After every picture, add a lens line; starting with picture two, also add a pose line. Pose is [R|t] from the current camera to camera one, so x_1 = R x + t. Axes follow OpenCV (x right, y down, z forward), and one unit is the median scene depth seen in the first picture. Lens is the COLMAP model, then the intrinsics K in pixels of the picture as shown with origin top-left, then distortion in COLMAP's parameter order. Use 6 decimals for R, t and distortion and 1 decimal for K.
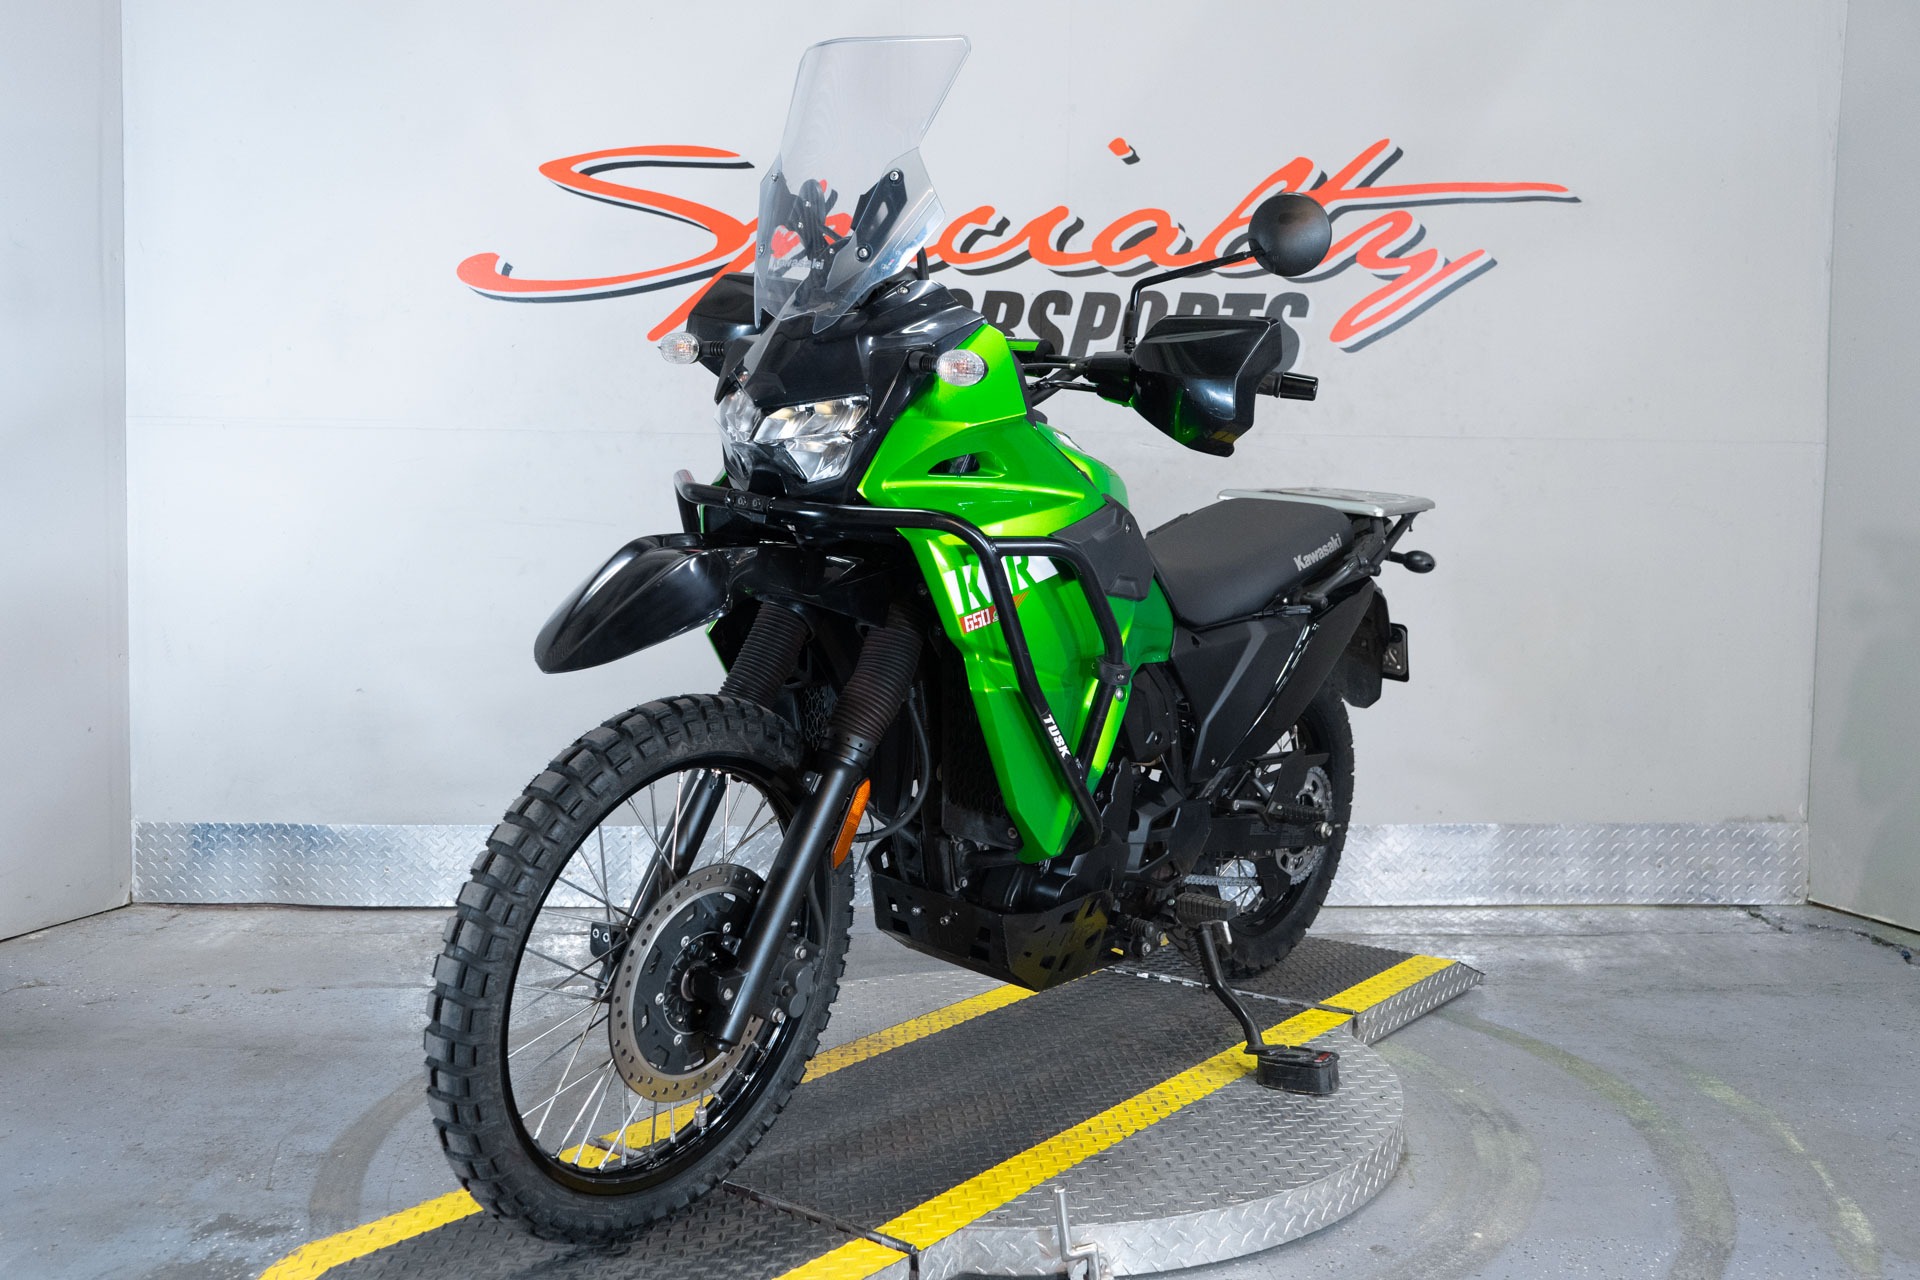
lens RADIAL K [[1654.8, 0, 966.1], [0, 1654.8, 640.3], [0, 0, 1]] dist [-0.010178, 0.002482]
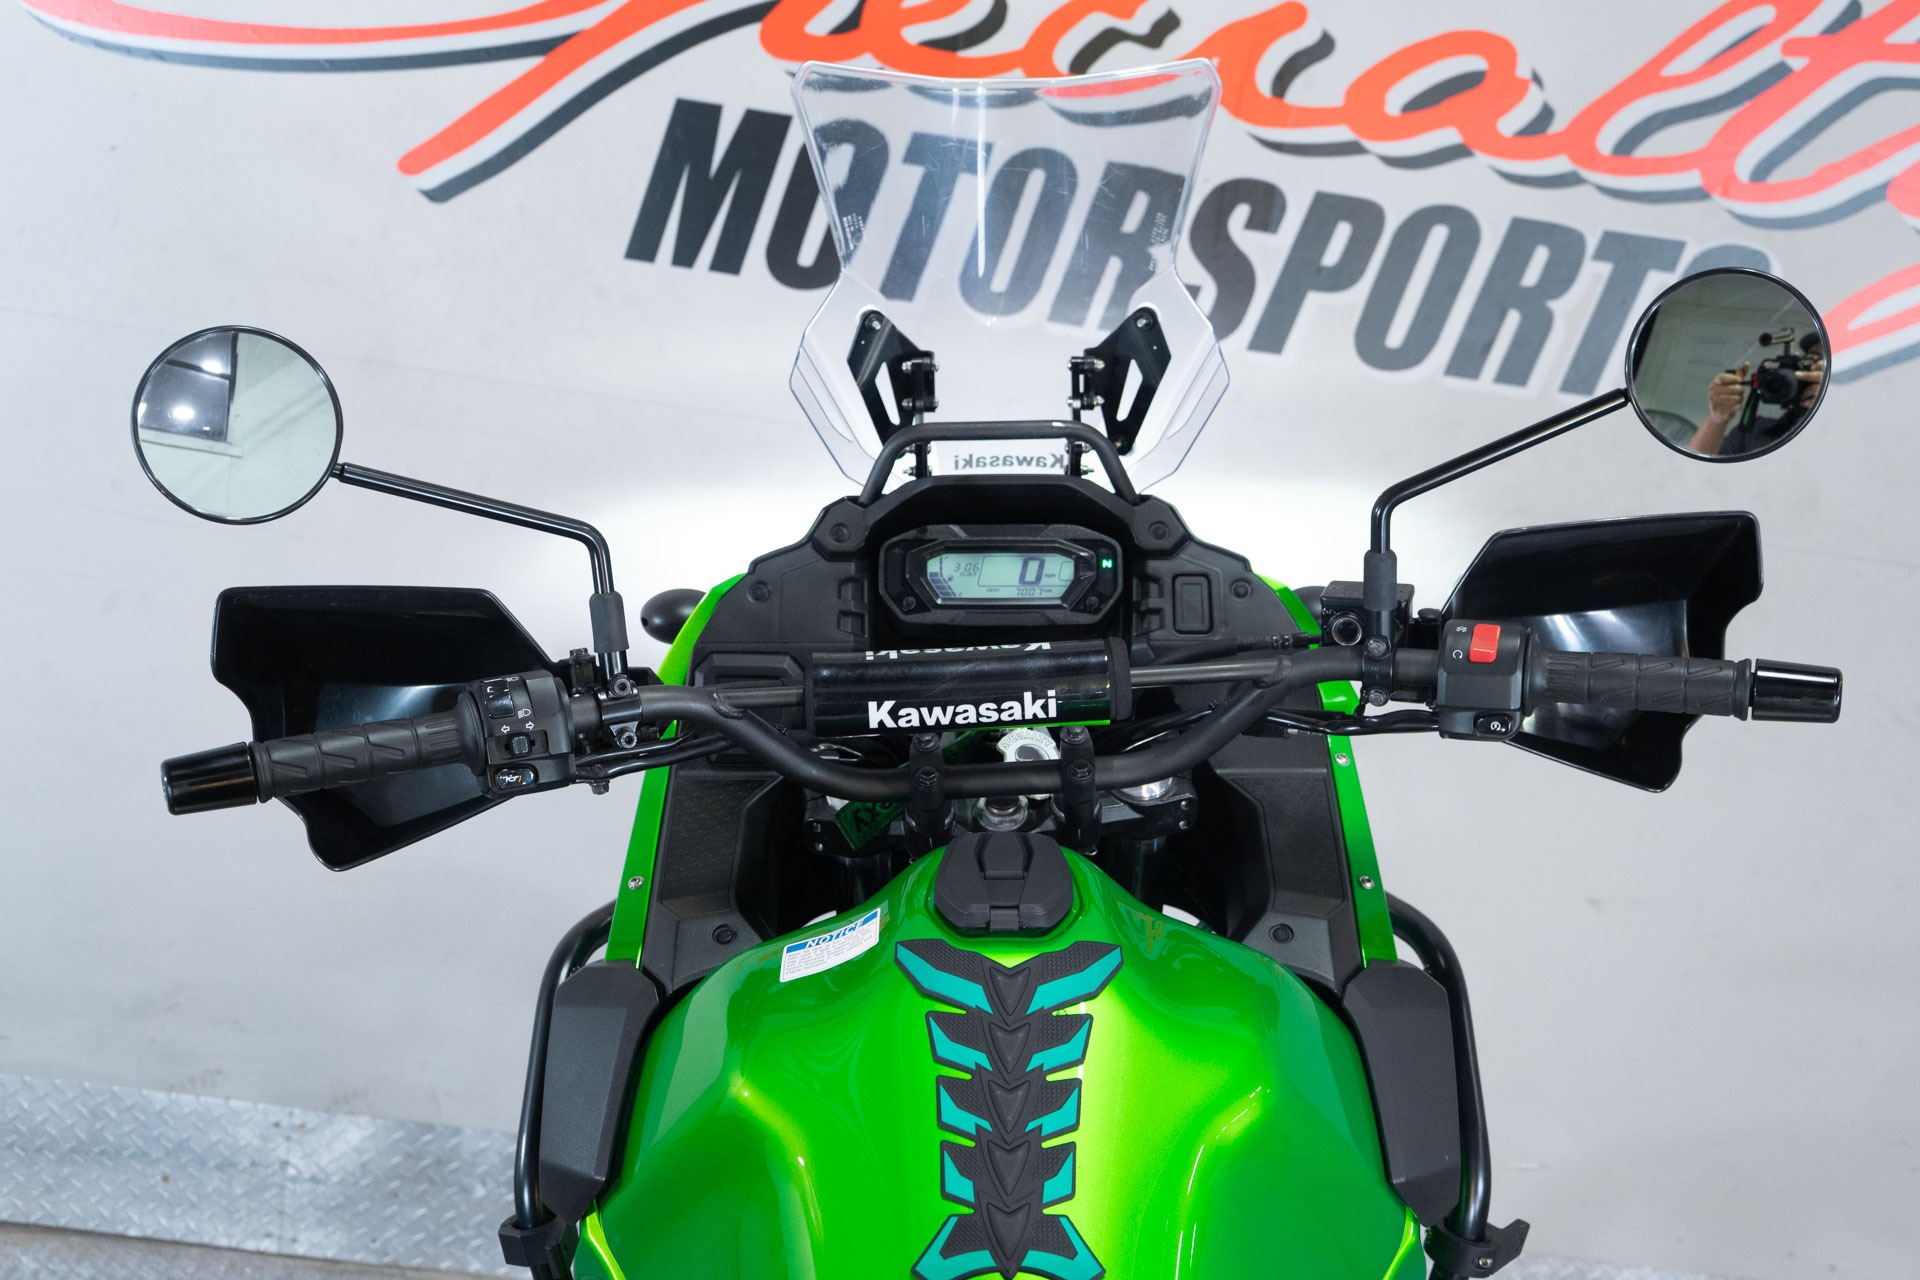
lens RADIAL K [[2149.0, 0, 956.1], [0, 2149.0, 642.6], [0, 0, 1]] dist [0.016294, 0.000000]
pose [[0.992186, 0.122224, 0.025070, -0.031154], [-0.124620, 0.980590, 0.151371, -0.163899], [-0.006083, -0.153313, 0.988159, 0.364609]]
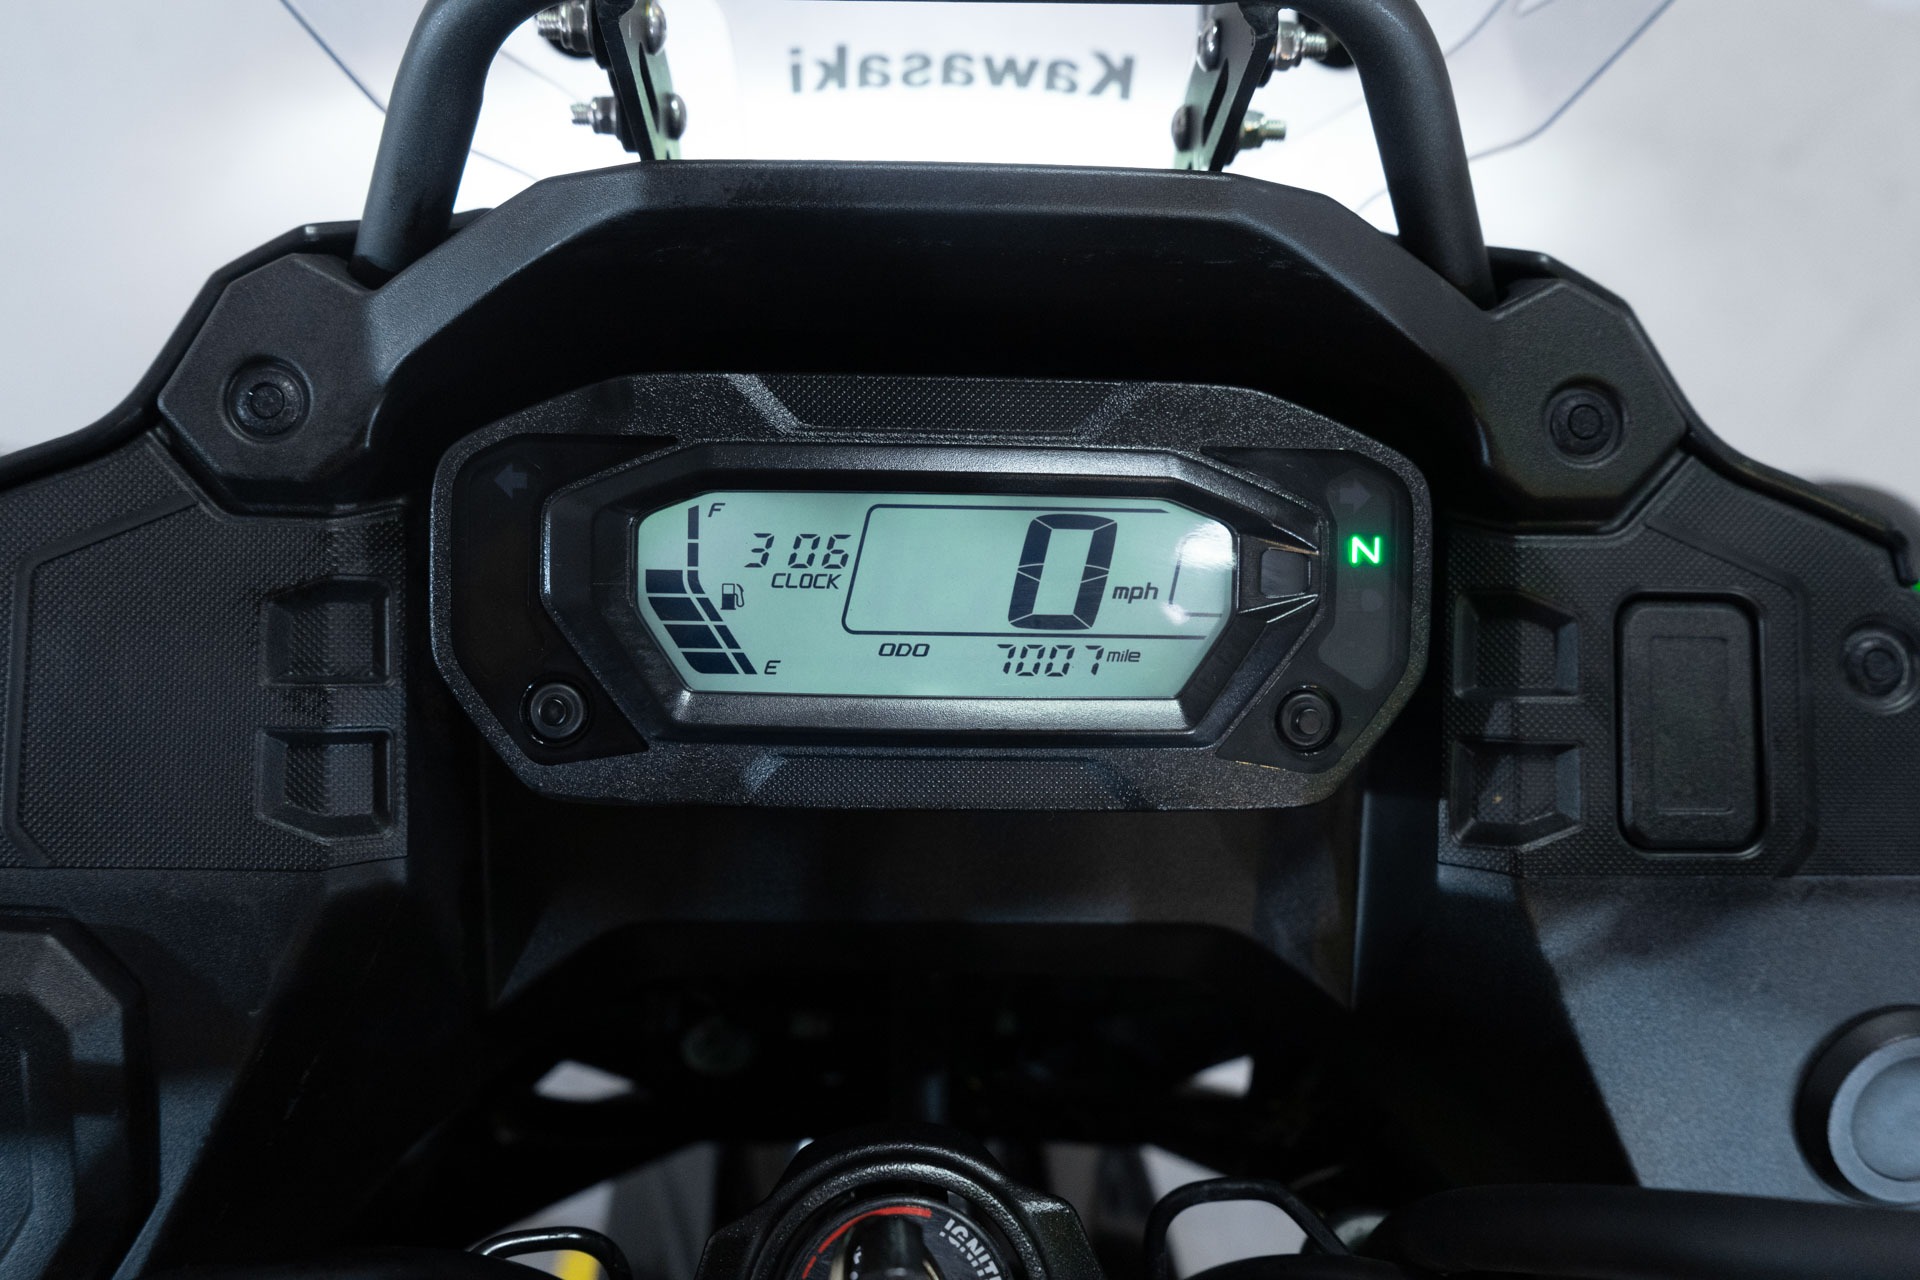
lens RADIAL K [[1475.6, 0, 957.7], [0, 1475.6, 655.6], [0, 0, 1]] dist [-0.019473, 0.011936]
pose [[0.986322, 0.116478, 0.116624, -0.021800], [-0.156768, 0.881460, 0.445480, -0.145829], [-0.050911, -0.457669, 0.887664, 0.673433]]
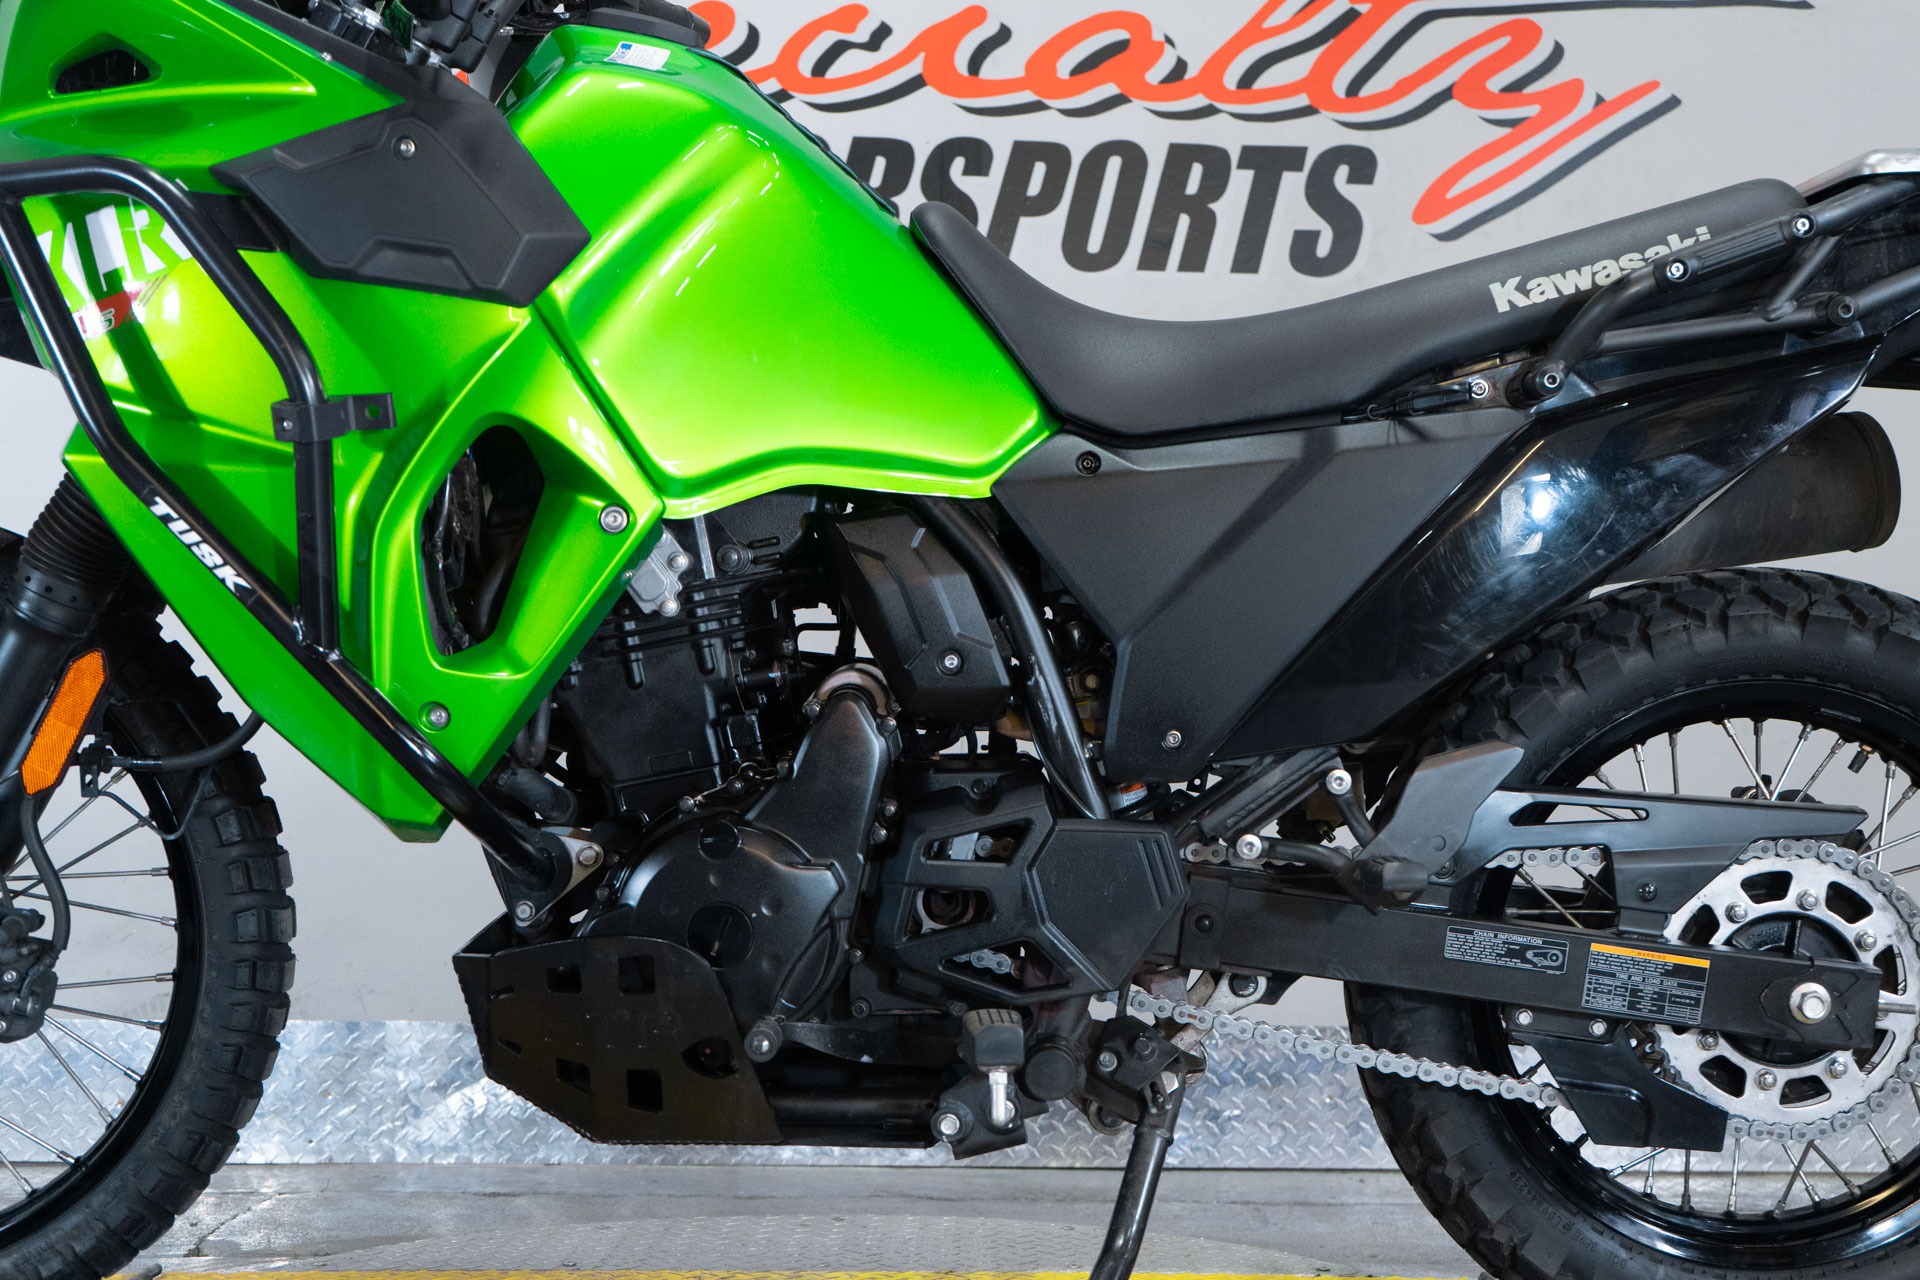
lens RADIAL K [[2259.6, 0, 979.1], [0, 2259.6, 657.6], [0, 0, 1]] dist [0.013531, 0.000000]
pose [[0.999804, 0.010050, 0.017029, 0.046965], [-0.007538, 0.989890, -0.141635, 0.098977], [-0.018280, 0.141479, 0.989772, 0.196364]]
